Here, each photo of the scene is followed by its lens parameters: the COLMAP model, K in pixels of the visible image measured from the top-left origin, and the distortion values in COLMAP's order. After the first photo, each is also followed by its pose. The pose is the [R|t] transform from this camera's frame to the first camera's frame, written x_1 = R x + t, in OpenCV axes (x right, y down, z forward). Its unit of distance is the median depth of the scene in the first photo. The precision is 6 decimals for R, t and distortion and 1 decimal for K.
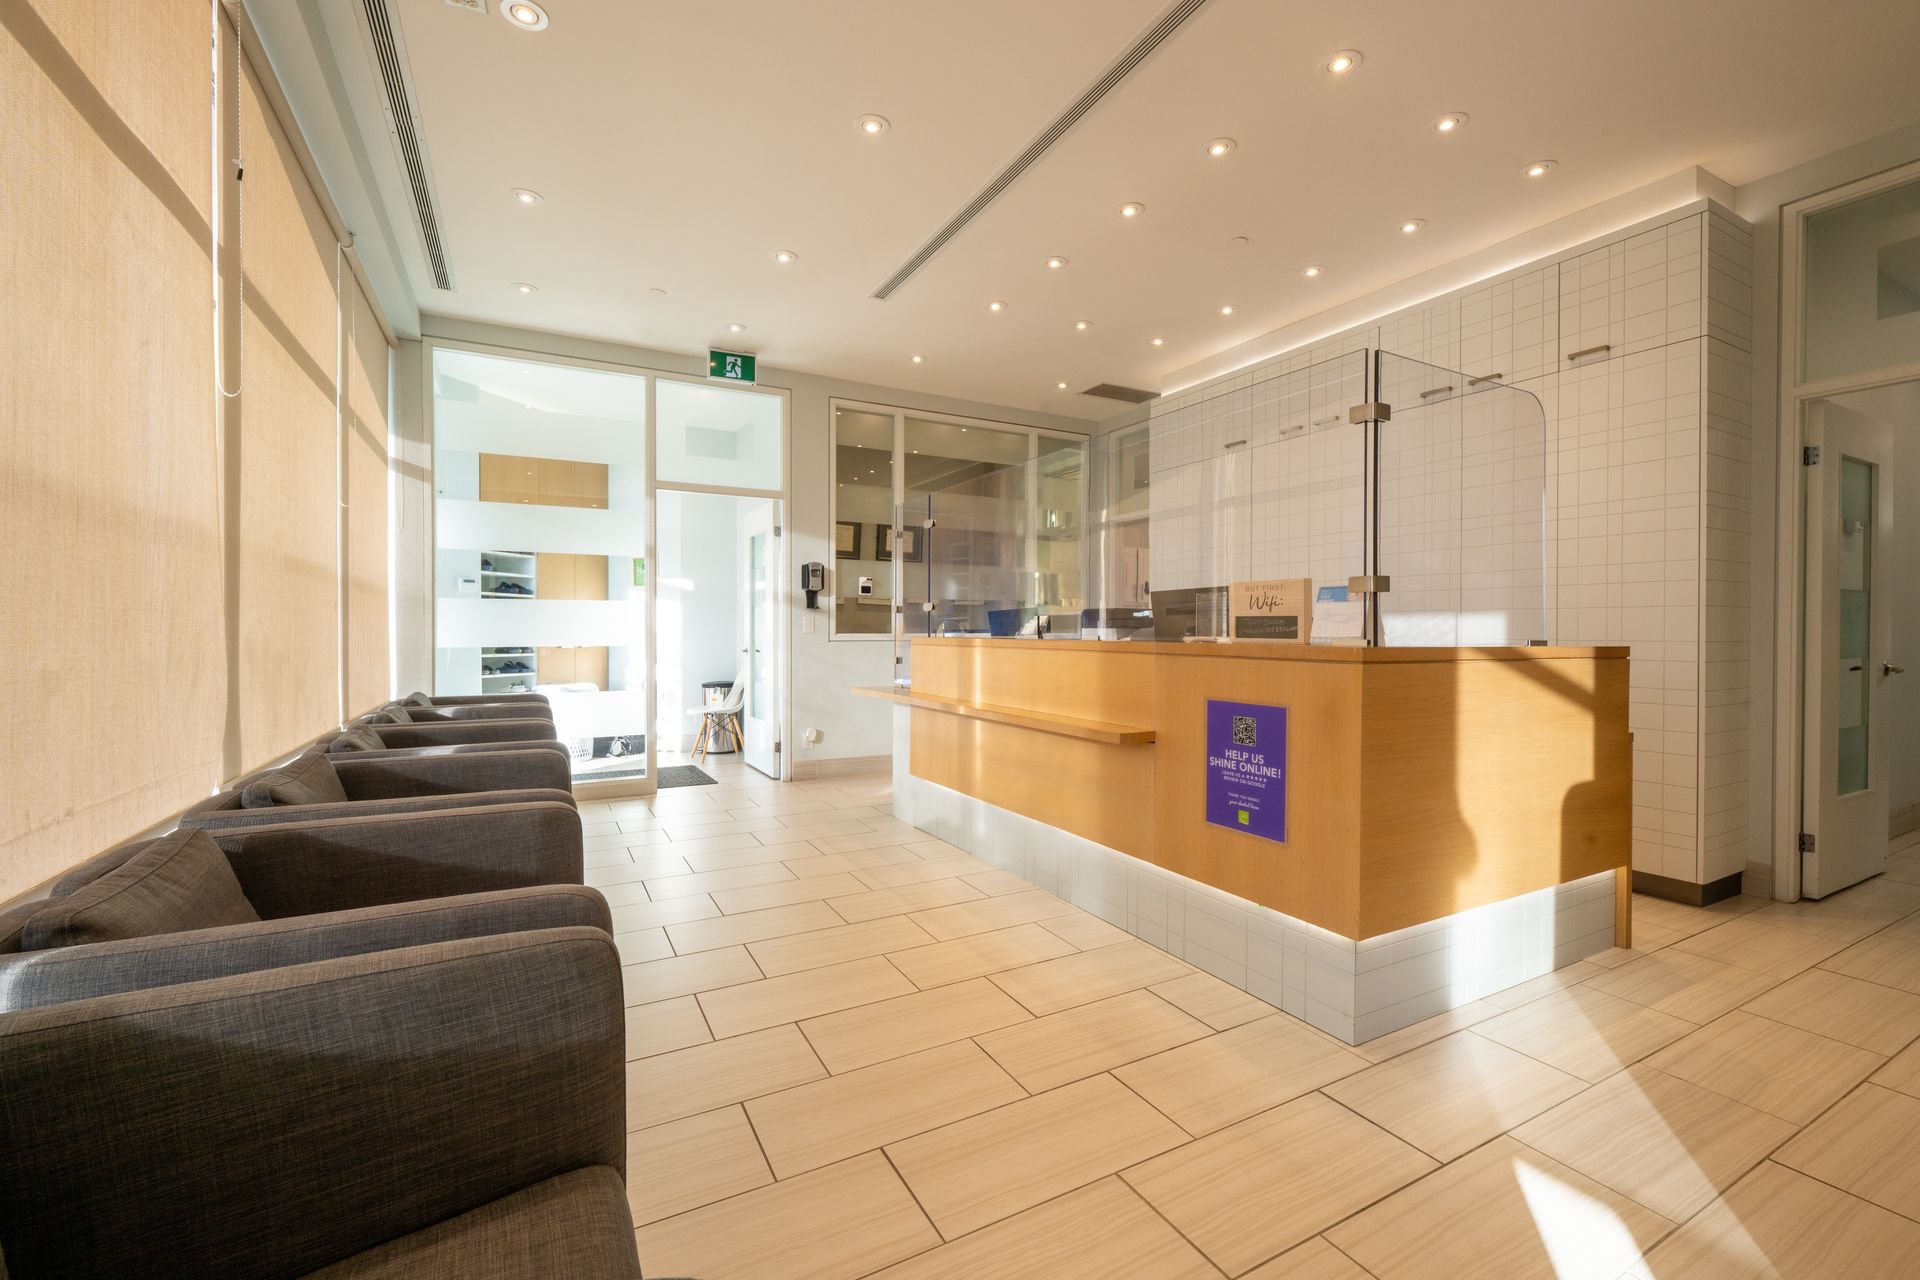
lens RADIAL K [[814.0, 0, 967.7], [0, 814.0, 635.3], [0, 0, 1]] dist [0.001916, 0.000109]
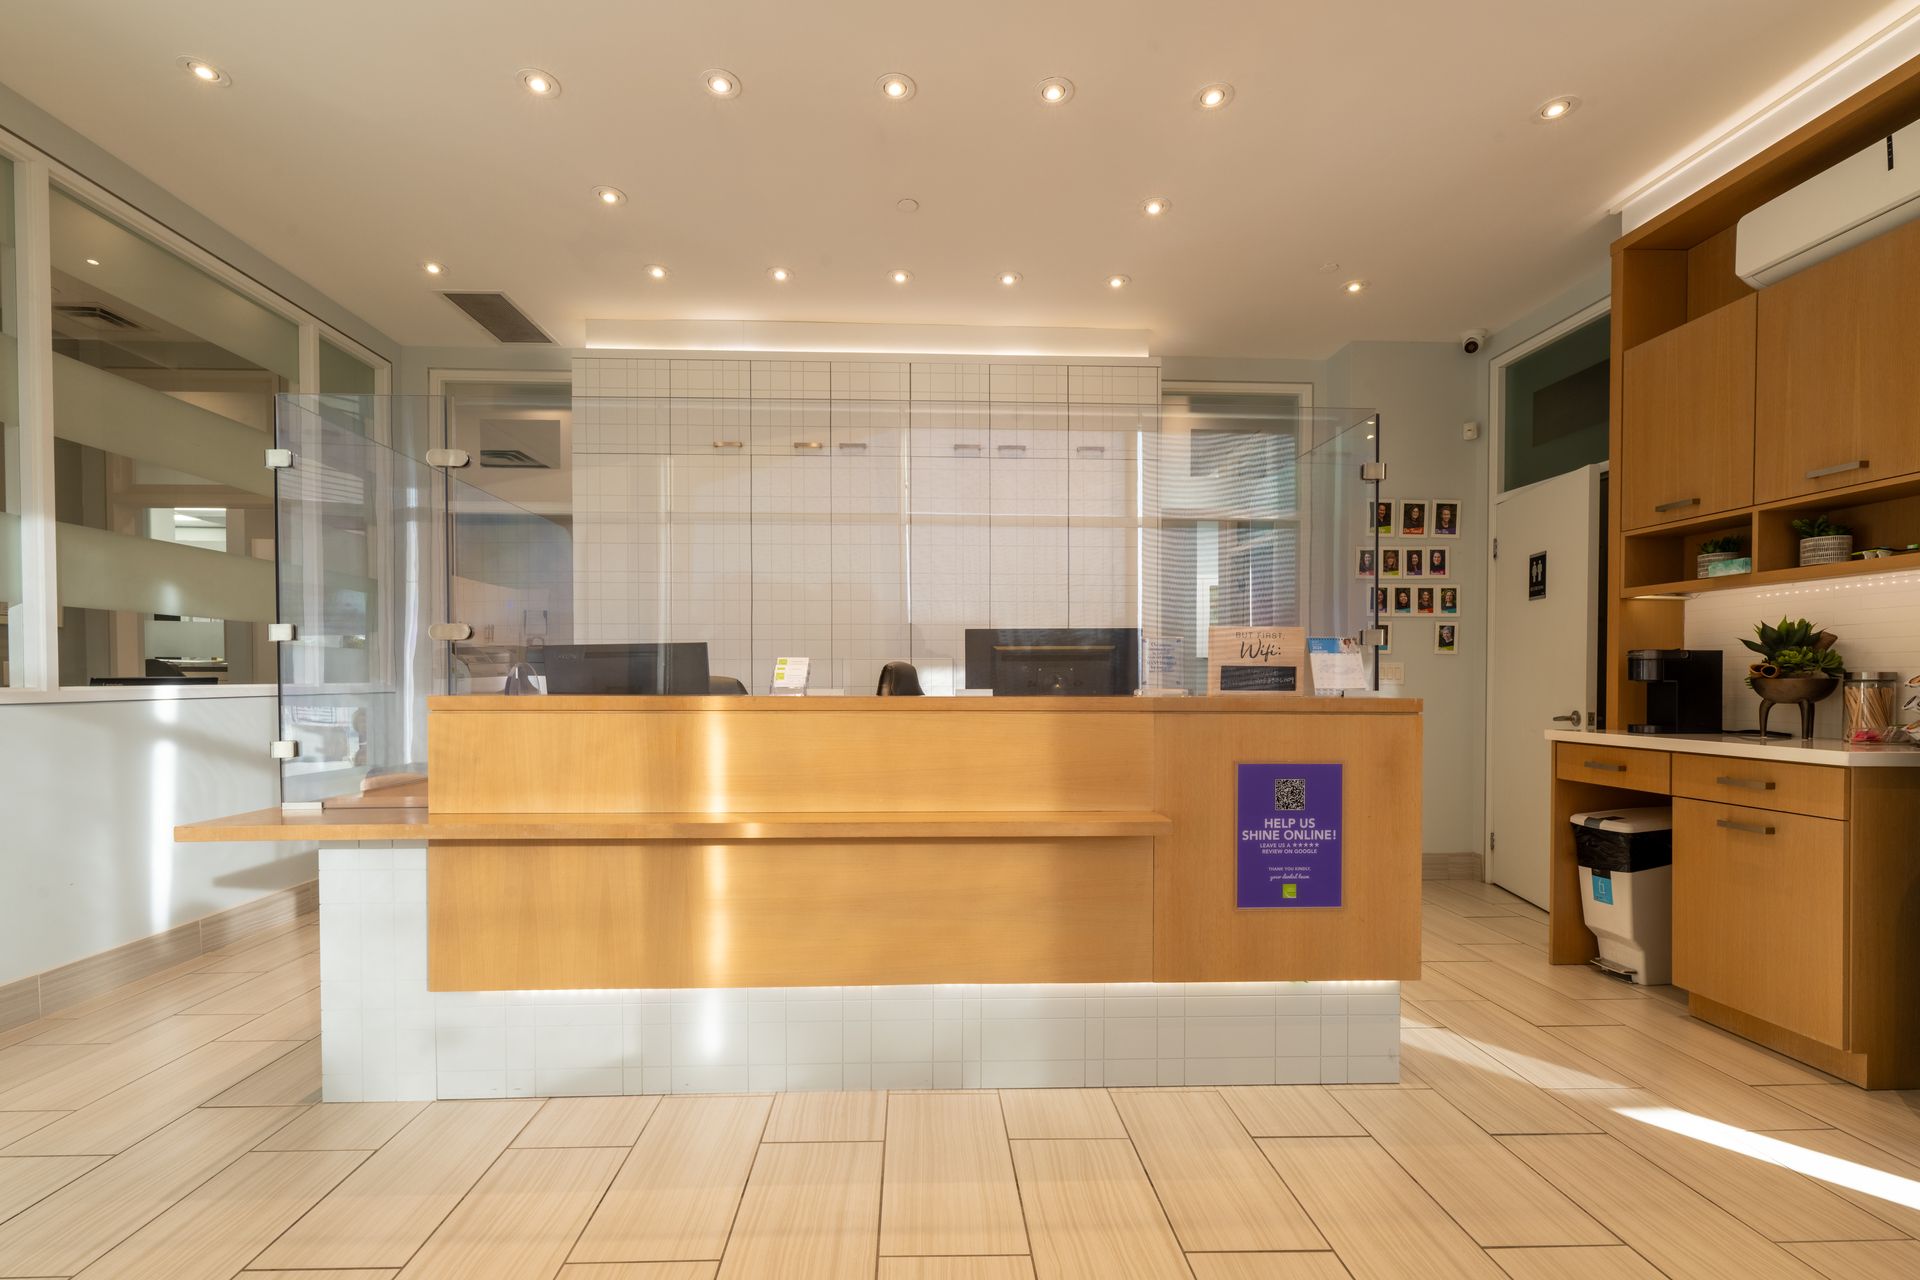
lens RADIAL K [[829.9, 0, 947.6], [0, 829.9, 692.4], [0, 0, 1]] dist [0.001658, 0.000243]
pose [[0.438281, -0.017806, 0.898662, -0.584595], [0.005274, 0.999838, 0.017238, -0.011334], [-0.898823, -0.002815, 0.438303, 0.855258]]
